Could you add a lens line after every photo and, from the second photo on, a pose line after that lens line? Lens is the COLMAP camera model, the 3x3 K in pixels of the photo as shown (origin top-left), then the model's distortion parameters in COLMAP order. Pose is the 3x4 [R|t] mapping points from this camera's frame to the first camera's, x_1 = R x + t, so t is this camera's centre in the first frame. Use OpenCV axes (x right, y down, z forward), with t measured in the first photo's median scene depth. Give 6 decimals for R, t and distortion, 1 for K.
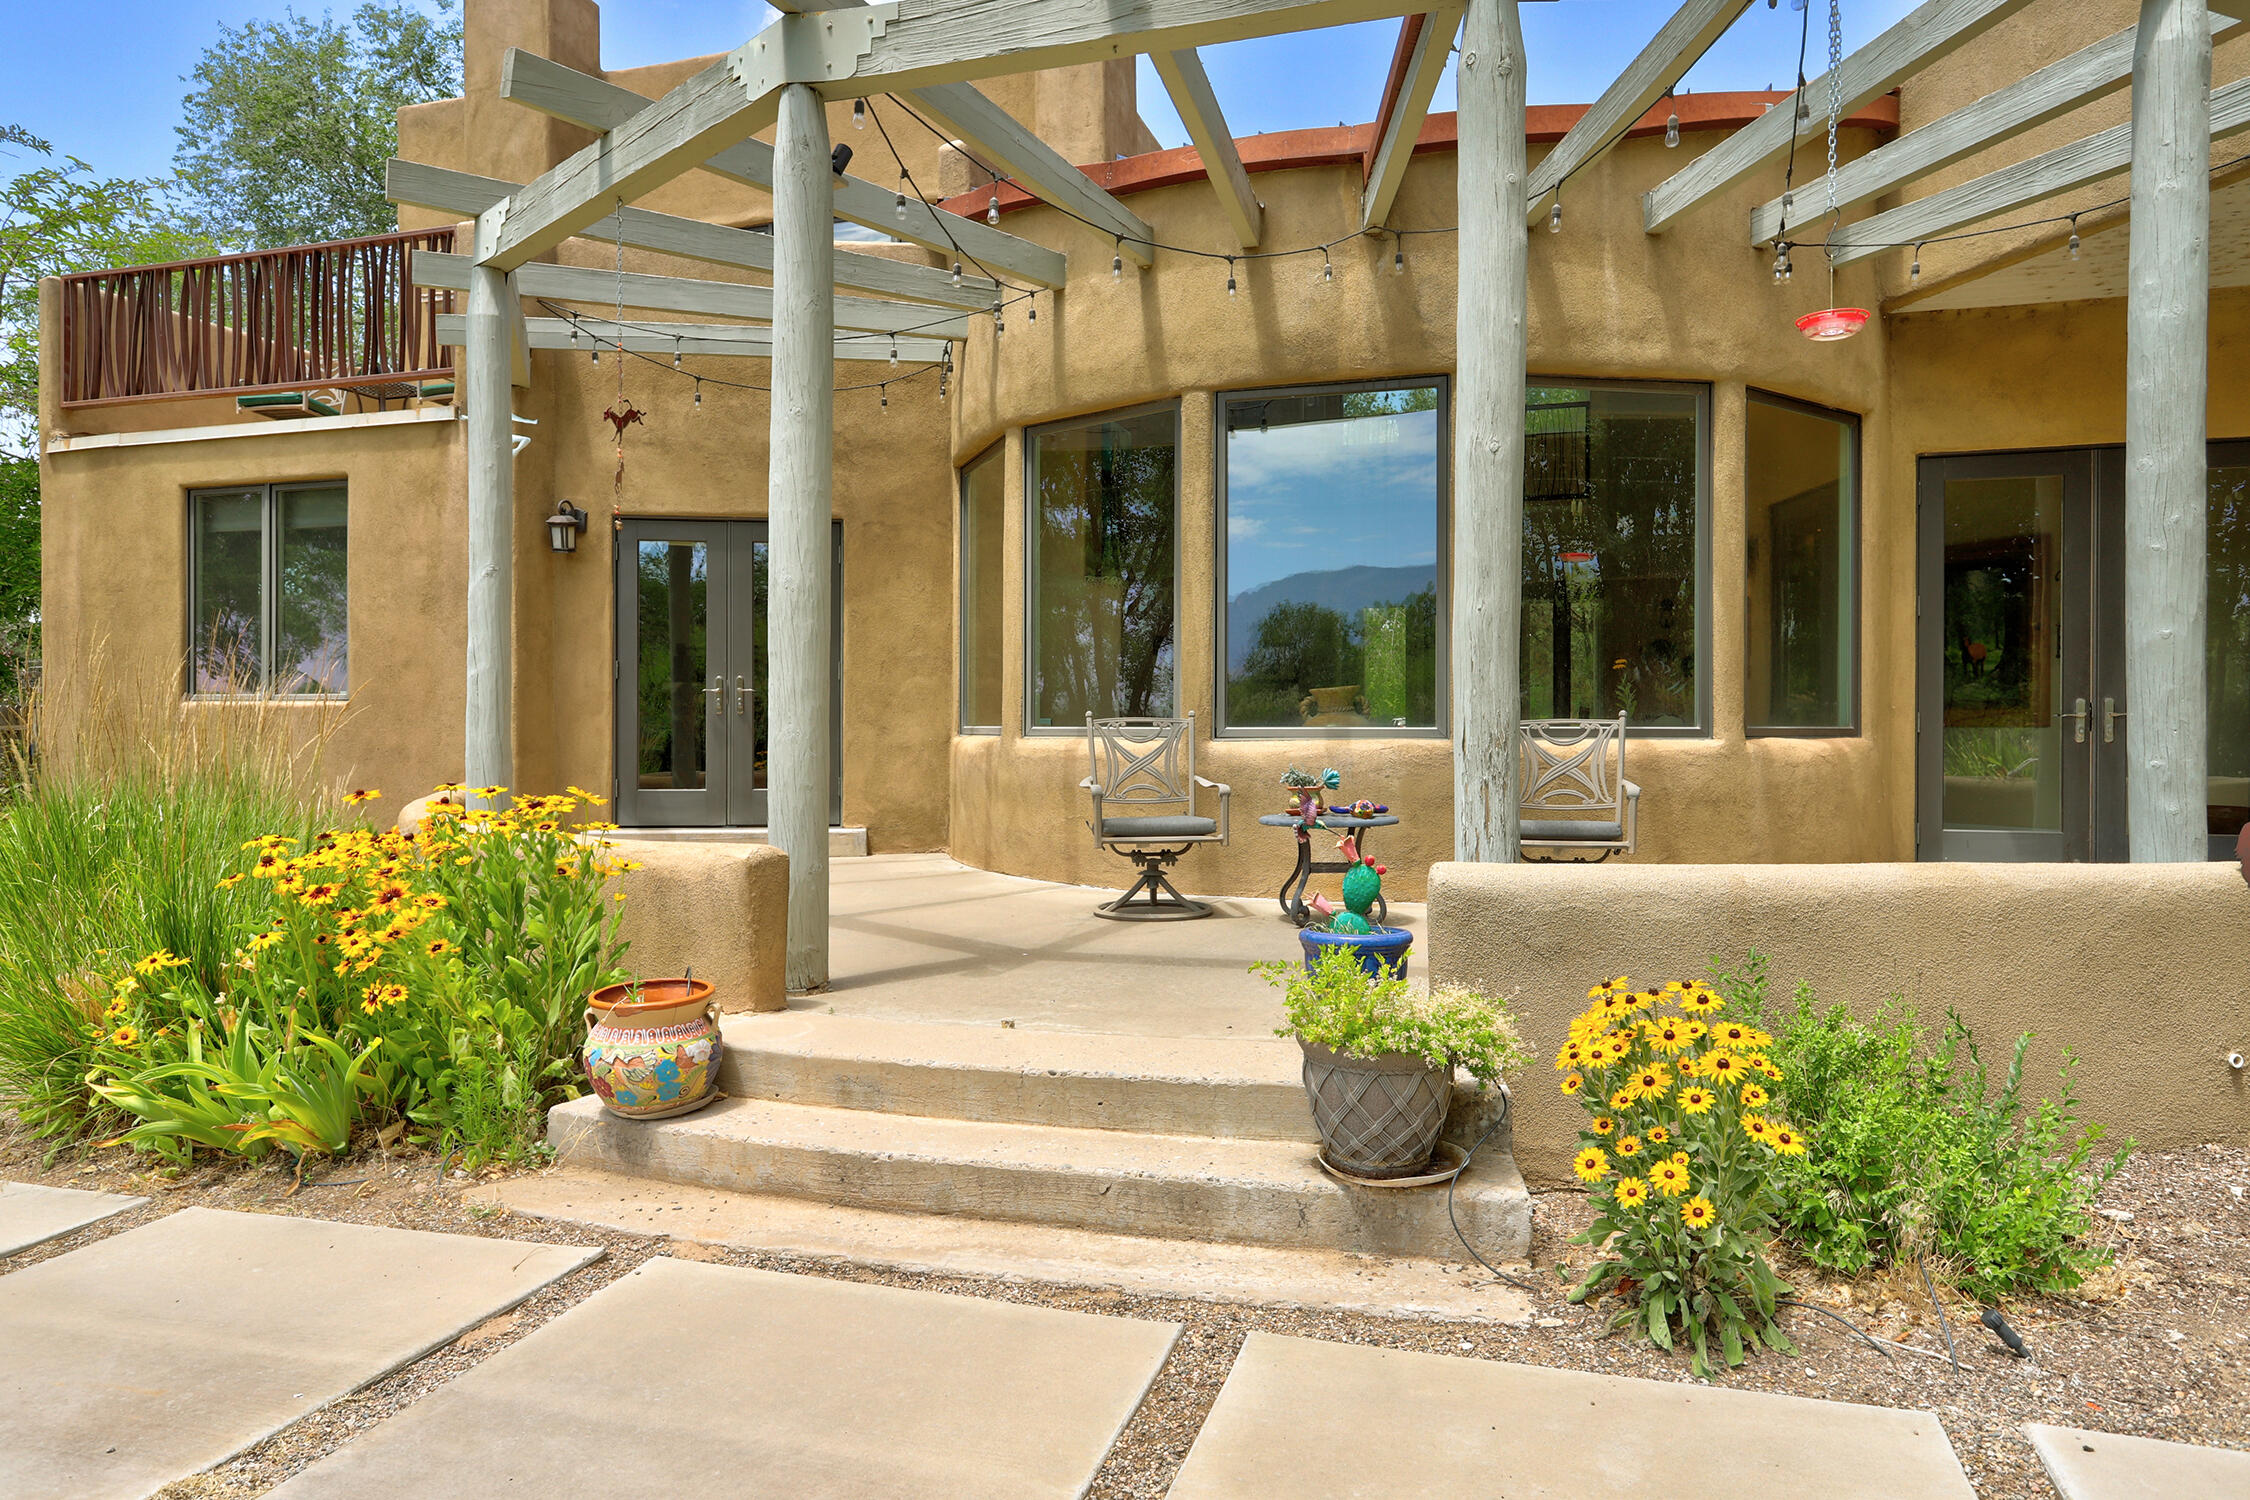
lens RADIAL K [[1416.0, 0, 1126.0], [0, 1416.0, 743.0], [0, 0, 1]] dist [-0.014876, -0.001125]
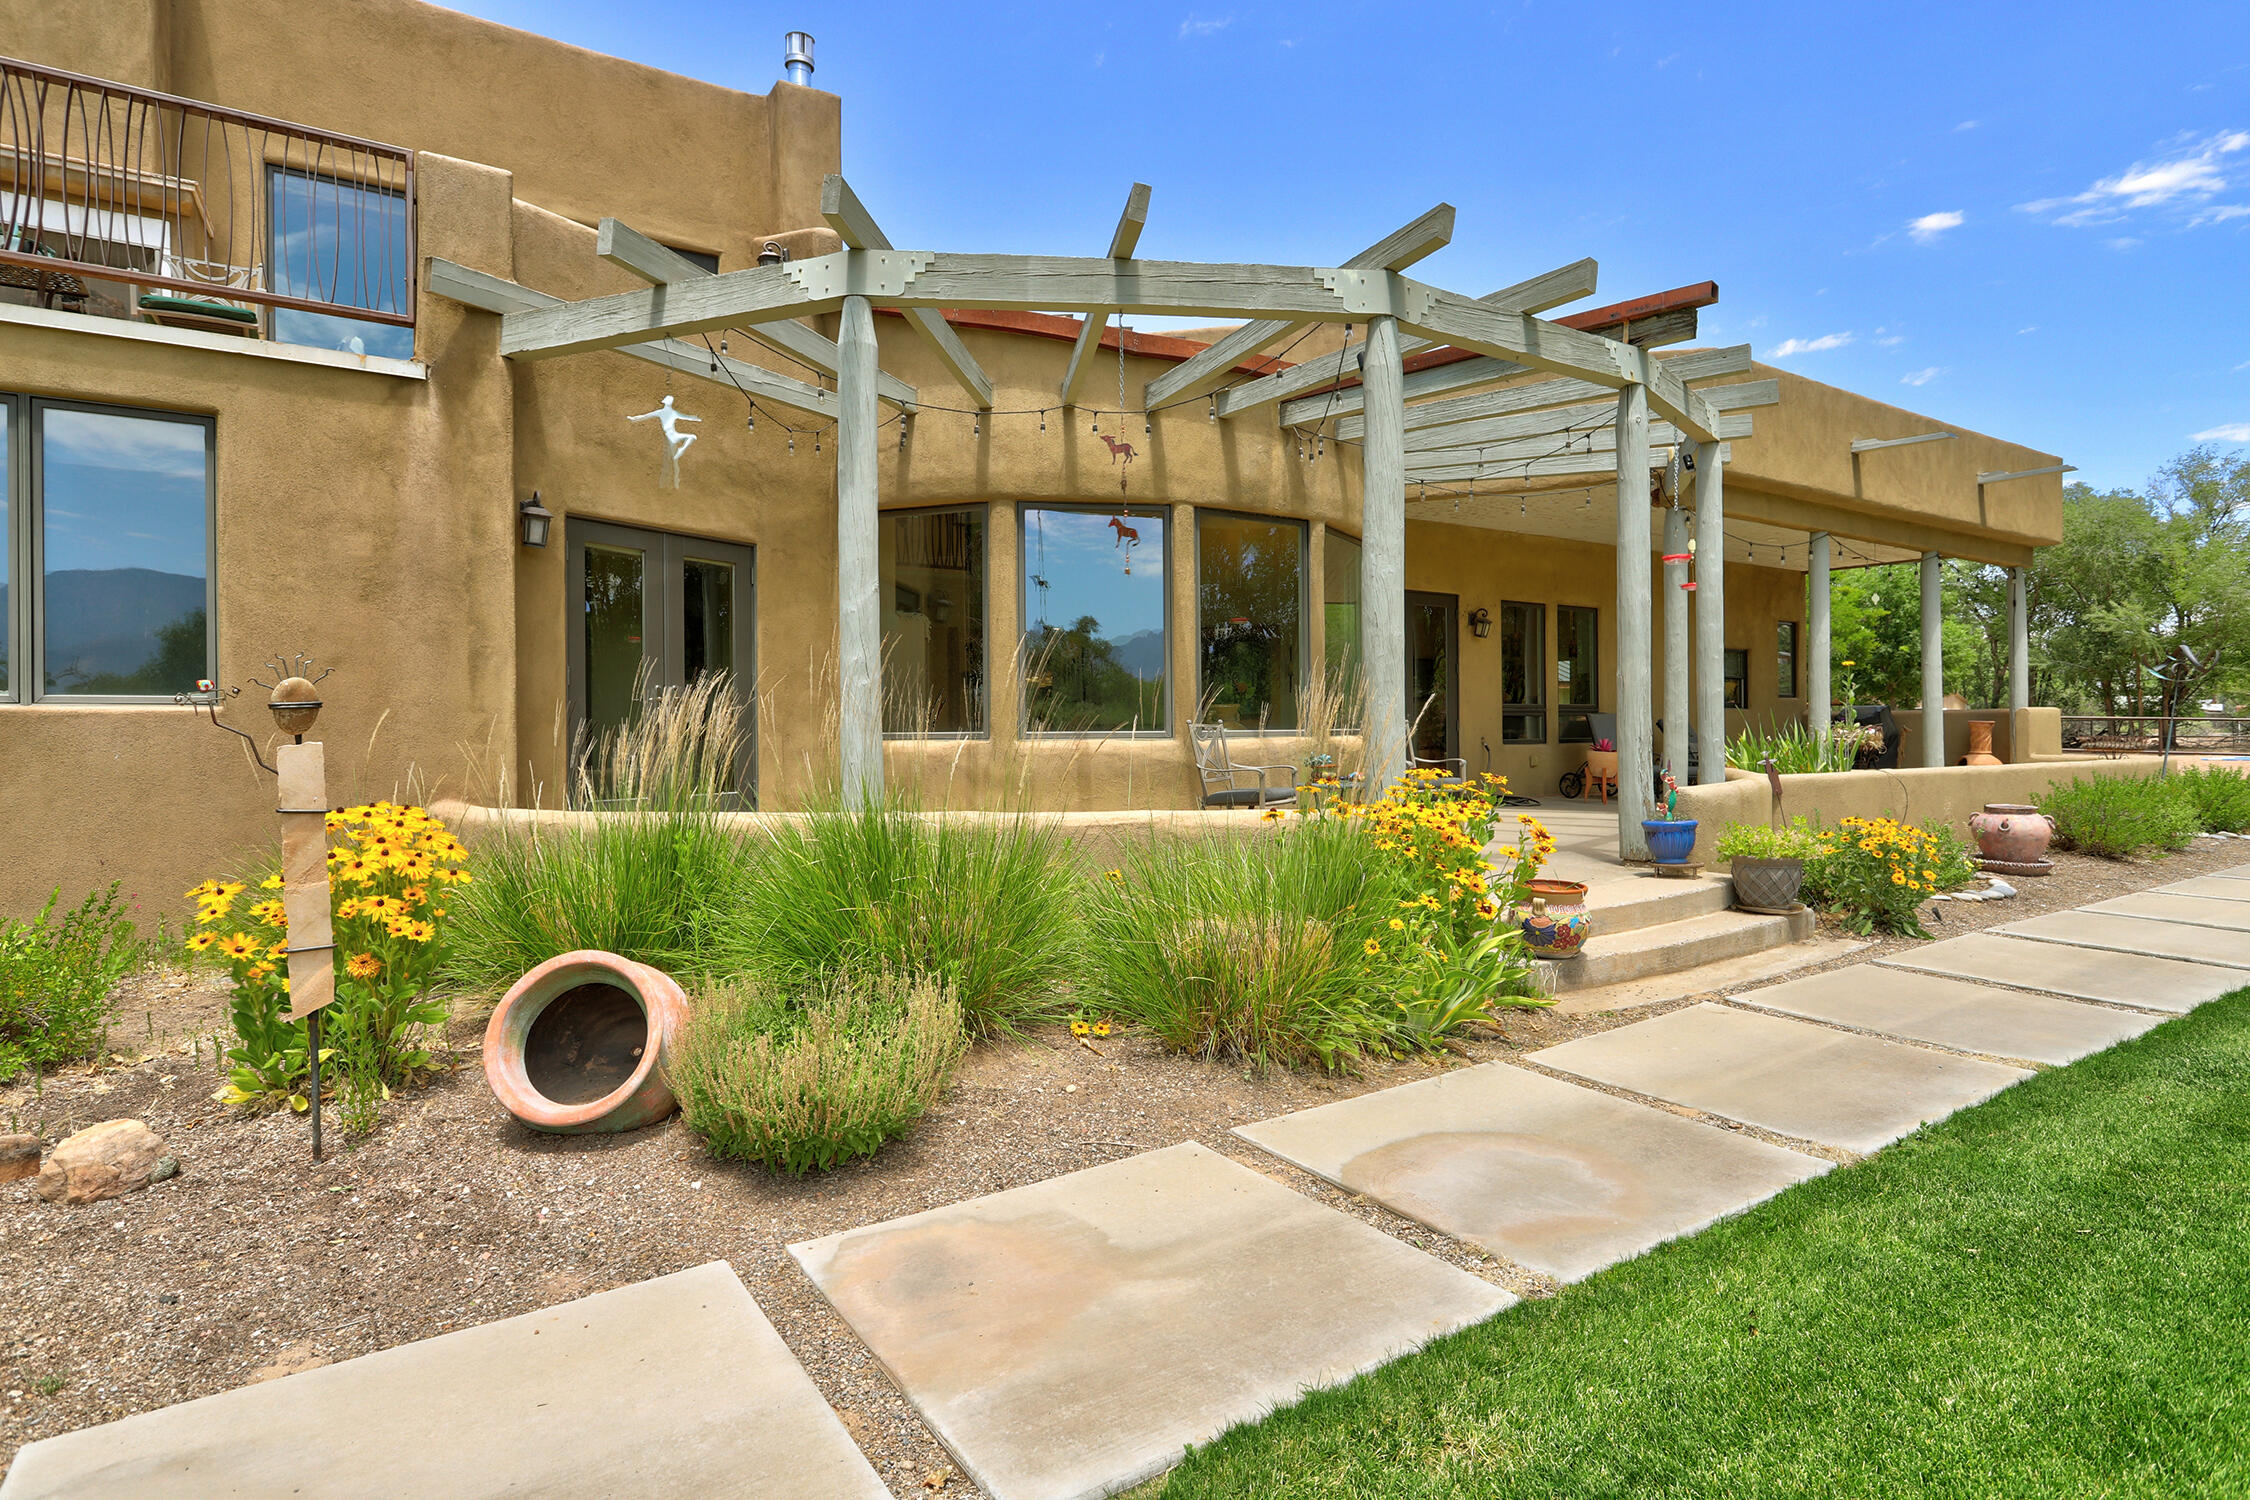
lens RADIAL K [[1187.1, 0, 1129.4], [0, 1187.1, 736.7], [0, 0, 1]] dist [0.000074, -0.000048]
pose [[0.629407, -0.009136, 0.777022, -0.759116], [0.017085, 0.999852, -0.002083, -0.003232], [-0.776888, 0.014586, 0.629469, 0.213004]]
